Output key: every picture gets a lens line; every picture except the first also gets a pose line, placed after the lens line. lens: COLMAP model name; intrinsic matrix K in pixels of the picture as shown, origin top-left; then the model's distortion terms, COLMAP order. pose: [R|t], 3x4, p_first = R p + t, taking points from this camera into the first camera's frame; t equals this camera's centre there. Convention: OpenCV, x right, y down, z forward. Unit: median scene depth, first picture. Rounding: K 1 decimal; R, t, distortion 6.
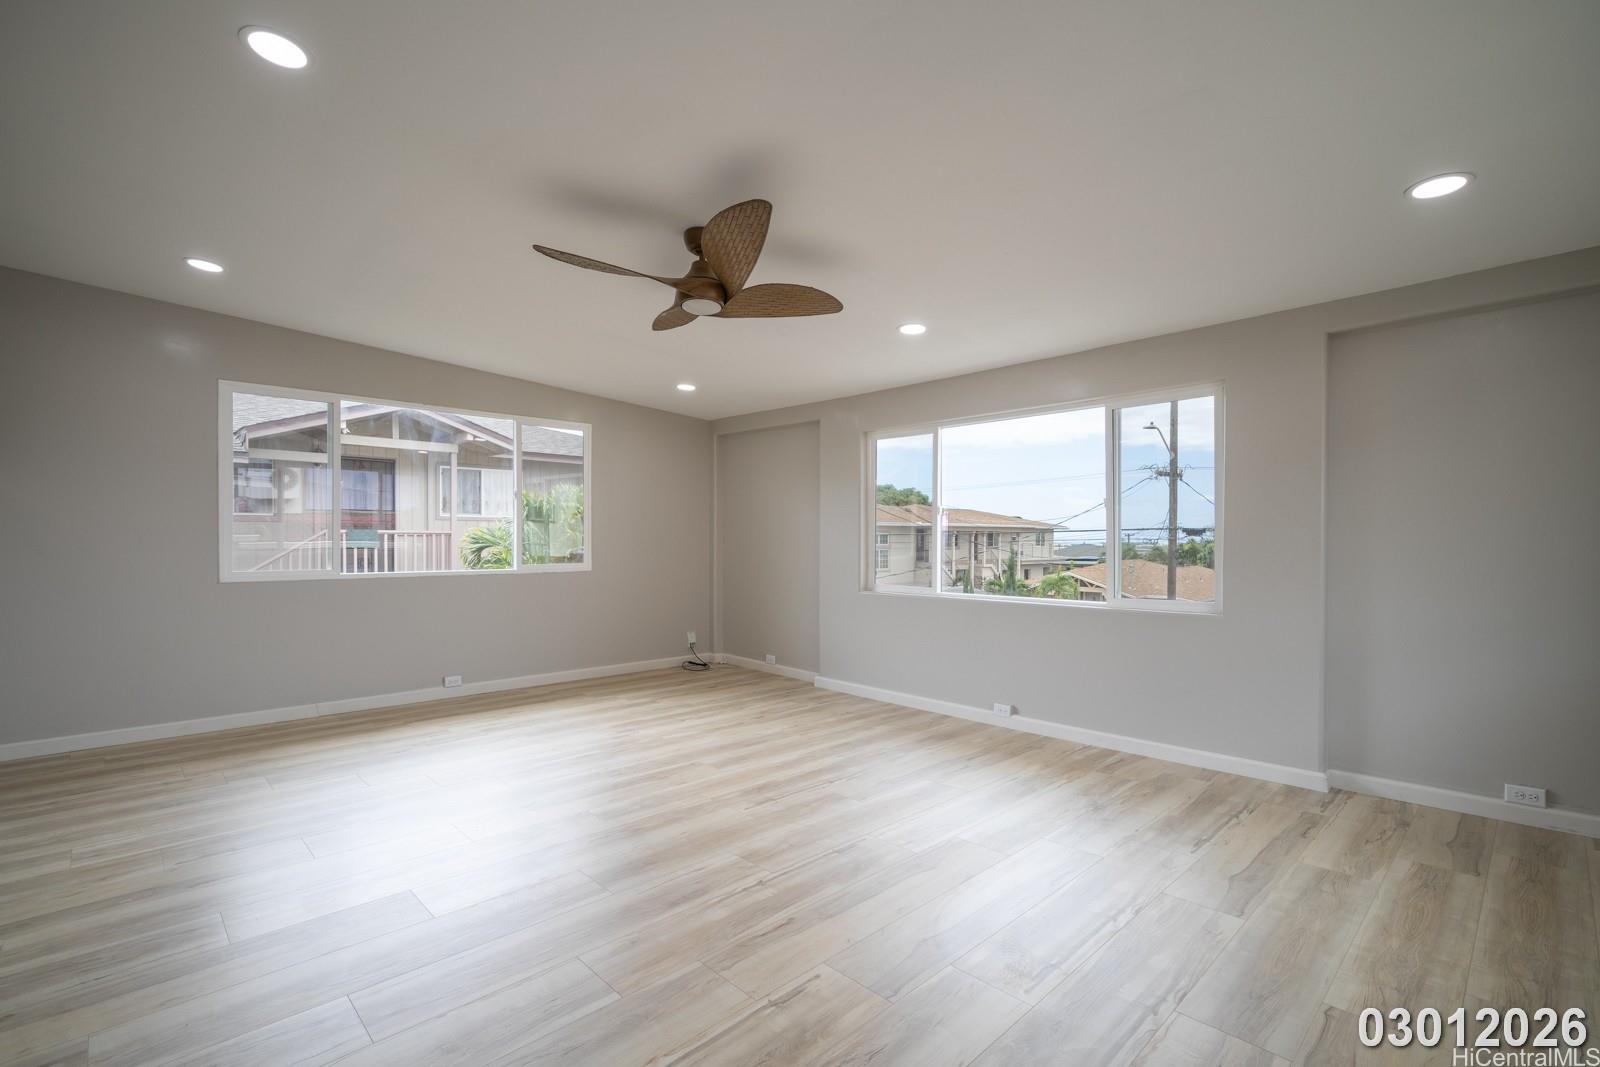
lens RADIAL K [[761.4, 0, 796.2], [0, 761.4, 533.7], [0, 0, 1]] dist [0.013775, -0.000135]
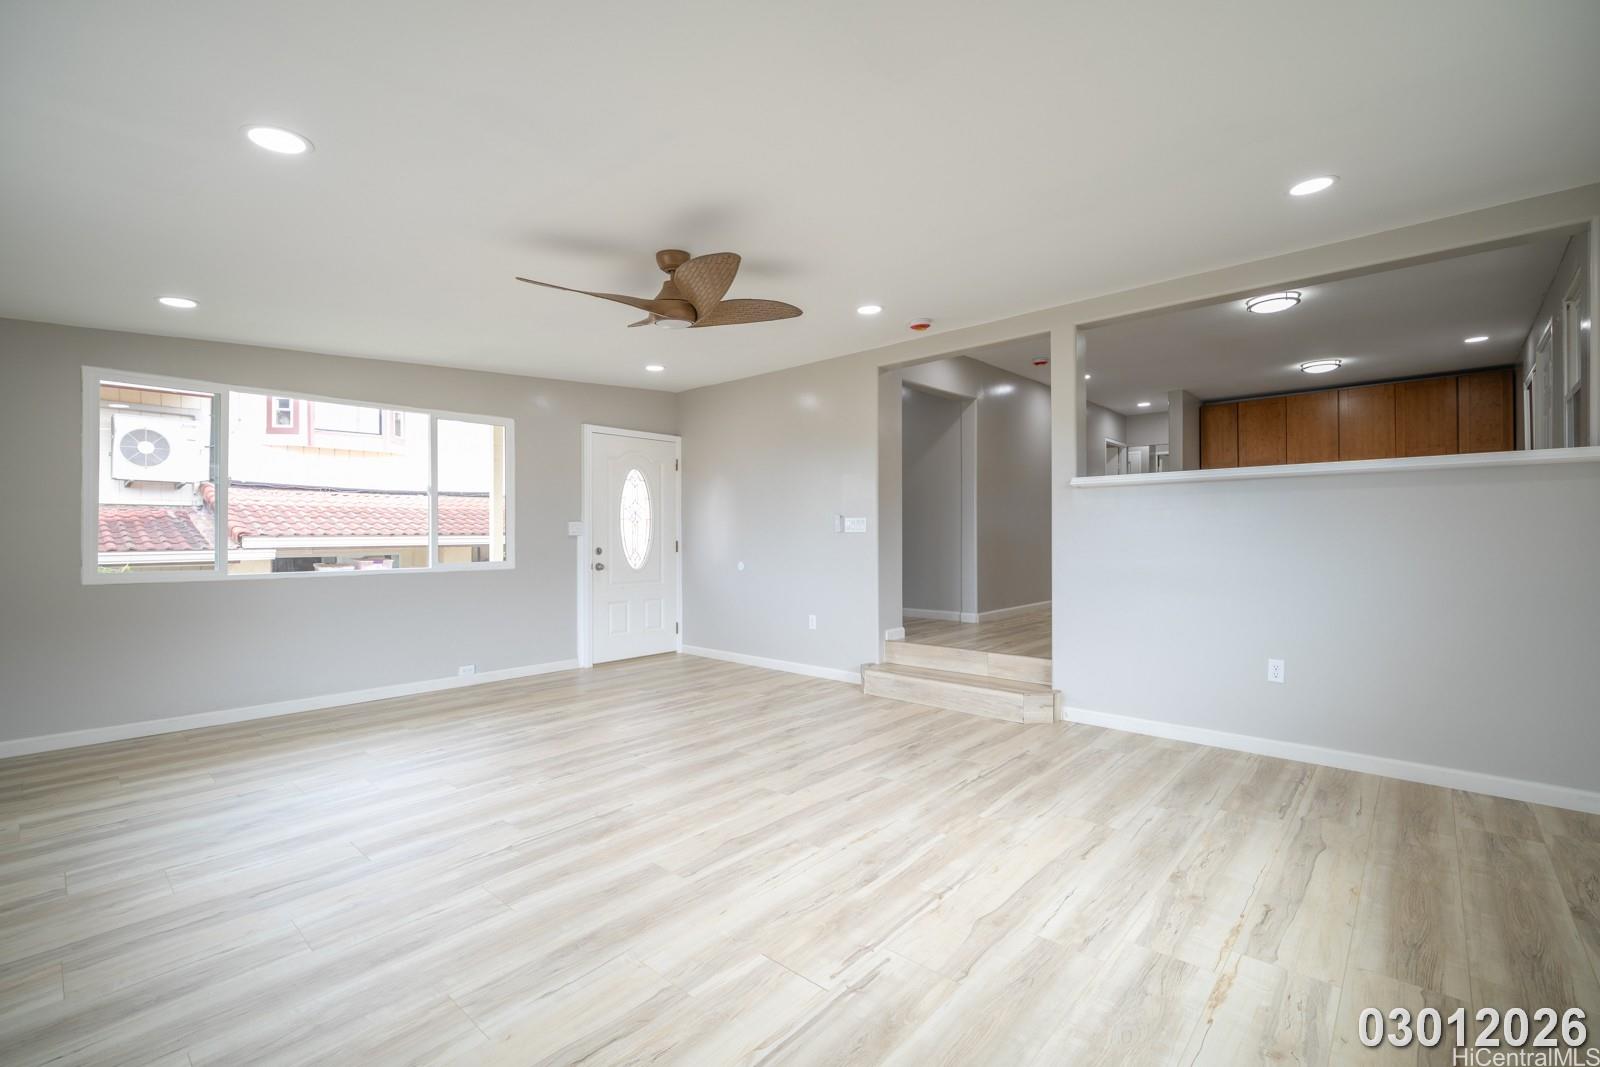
lens RADIAL K [[698.7, 0, 811.8], [0, 698.7, 523.8], [0, 0, 1]] dist [-0.001176, 0.000089]
pose [[-0.996908, 0.003118, -0.078517, -0.174512], [0.004972, 0.999713, -0.023423, 0.011756], [0.078421, -0.023741, -0.996638, 1.474073]]
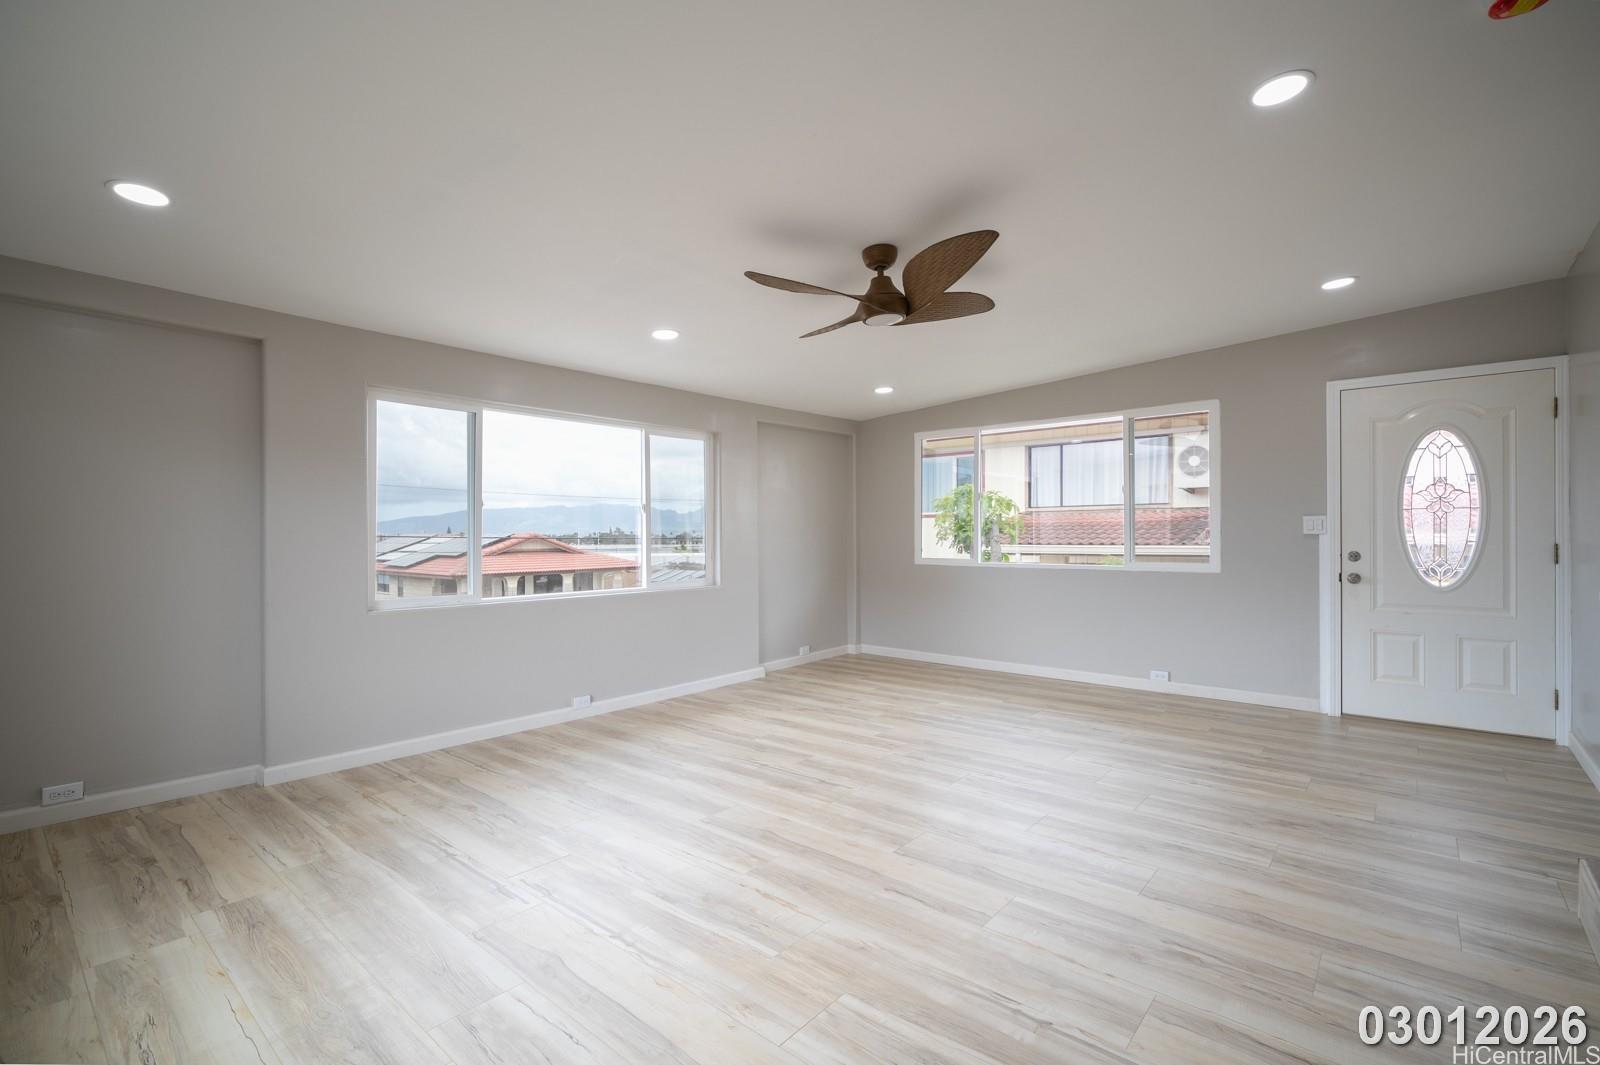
lens RADIAL K [[698.7, 0, 812.9], [0, 698.7, 541.1], [0, 0, 1]] dist [-0.001176, 0.000089]
pose [[-0.115151, -0.008323, 0.993313, -0.787390], [-0.003122, 0.999963, 0.008017, 0.003348], [-0.993343, -0.002178, -0.115172, 0.886768]]
